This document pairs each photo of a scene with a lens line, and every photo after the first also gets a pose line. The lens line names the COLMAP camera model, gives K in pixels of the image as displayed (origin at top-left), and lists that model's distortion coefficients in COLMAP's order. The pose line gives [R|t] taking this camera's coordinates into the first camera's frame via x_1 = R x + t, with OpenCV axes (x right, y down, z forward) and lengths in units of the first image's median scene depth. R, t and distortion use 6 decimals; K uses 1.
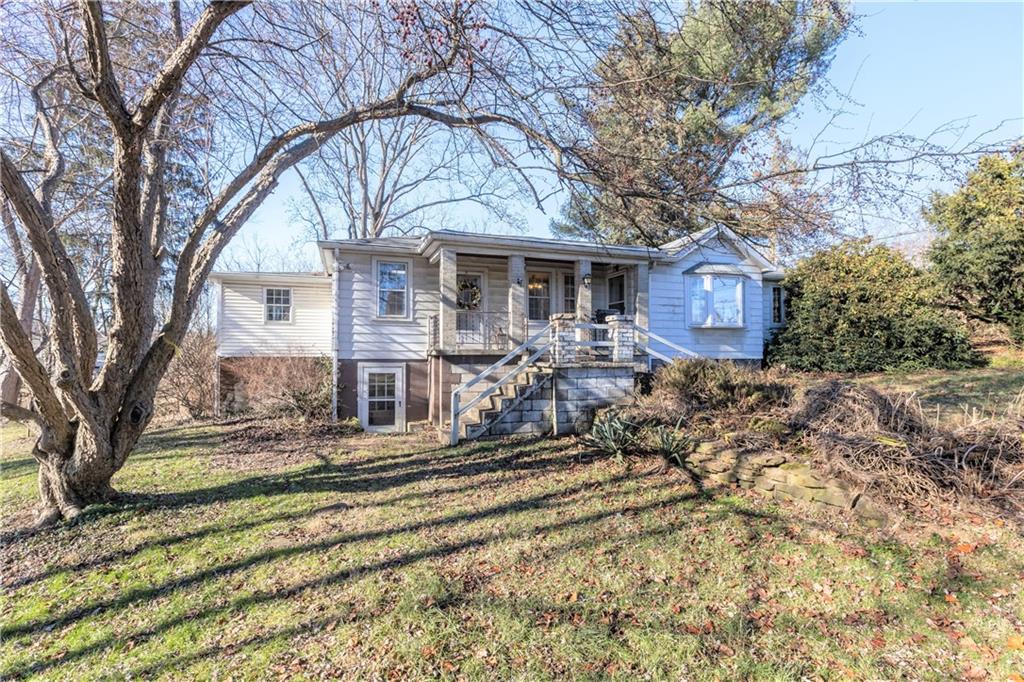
lens RADIAL K [[491.3, 0, 512.0], [0, 491.3, 341.0], [0, 0, 1]] dist [0.027651, -0.000269]
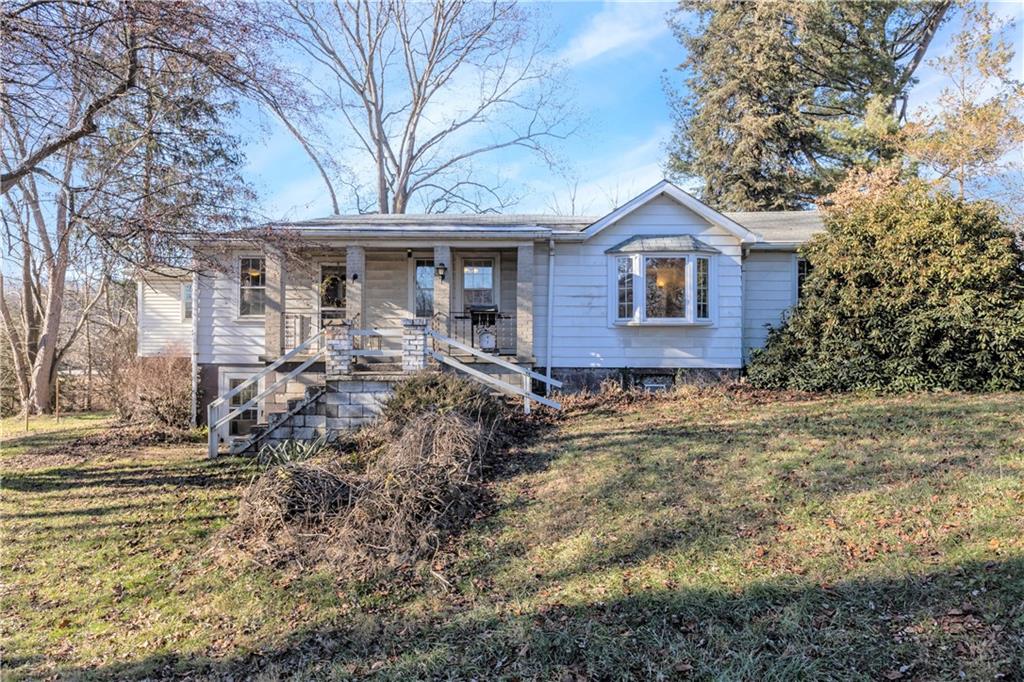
lens RADIAL K [[711.6, 0, 512.0], [0, 711.6, 341.0], [0, 0, 1]] dist [0.004139, 0.000664]
pose [[0.940500, 0.003630, -0.339774, 0.665317], [0.006308, 0.999584, 0.028141, -0.039859], [0.339735, -0.028610, 0.940086, -0.074912]]
